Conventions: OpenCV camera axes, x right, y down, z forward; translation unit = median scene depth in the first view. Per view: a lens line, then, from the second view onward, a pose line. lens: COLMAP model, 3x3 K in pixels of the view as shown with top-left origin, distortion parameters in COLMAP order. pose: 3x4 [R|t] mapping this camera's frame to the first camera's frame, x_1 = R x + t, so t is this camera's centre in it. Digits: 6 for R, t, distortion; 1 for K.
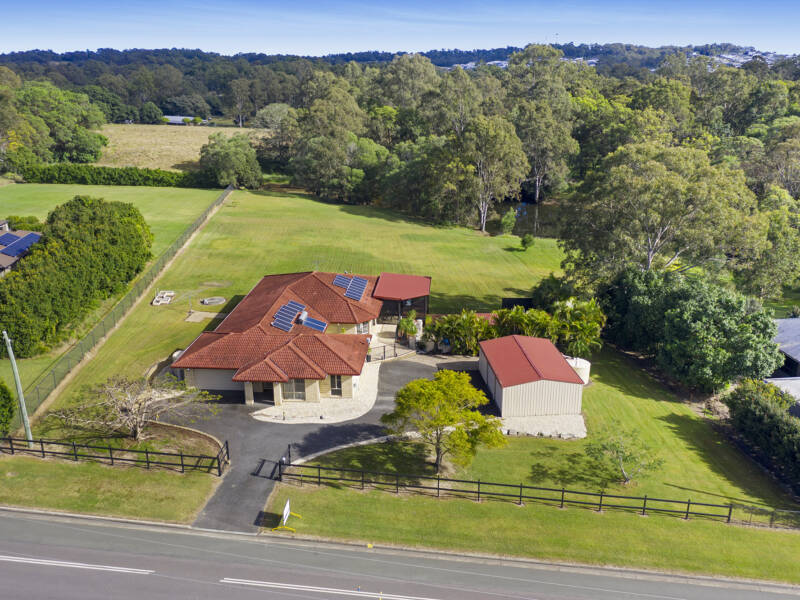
lens RADIAL K [[745.5, 0, 428.7], [0, 745.5, 297.7], [0, 0, 1]] dist [-0.001963, 0.016437]
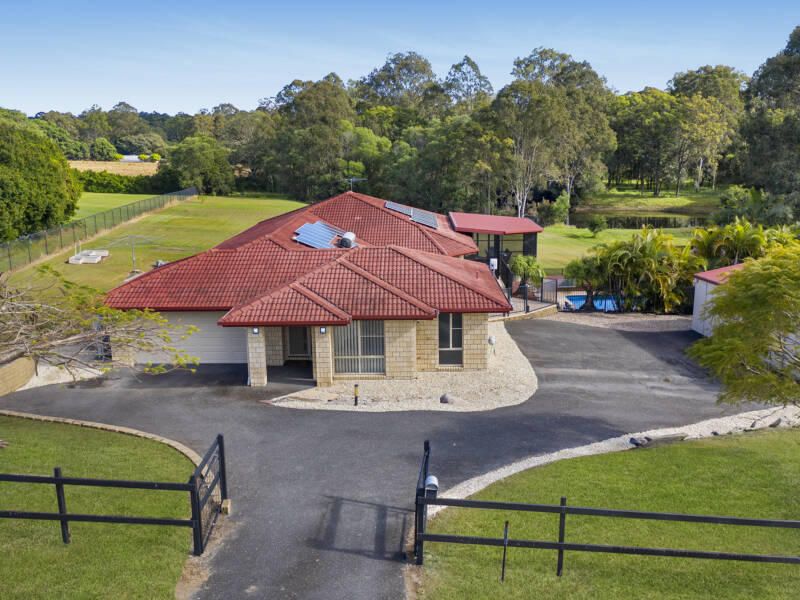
lens RADIAL K [[707.9, 0, 399.4], [0, 707.9, 275.0], [0, 0, 1]] dist [0.018274, 0.009337]
pose [[0.999204, -0.017432, 0.035870, -0.098986], [0.022681, 0.988184, -0.151583, 0.082978], [-0.032803, 0.152276, 0.987793, 0.334533]]
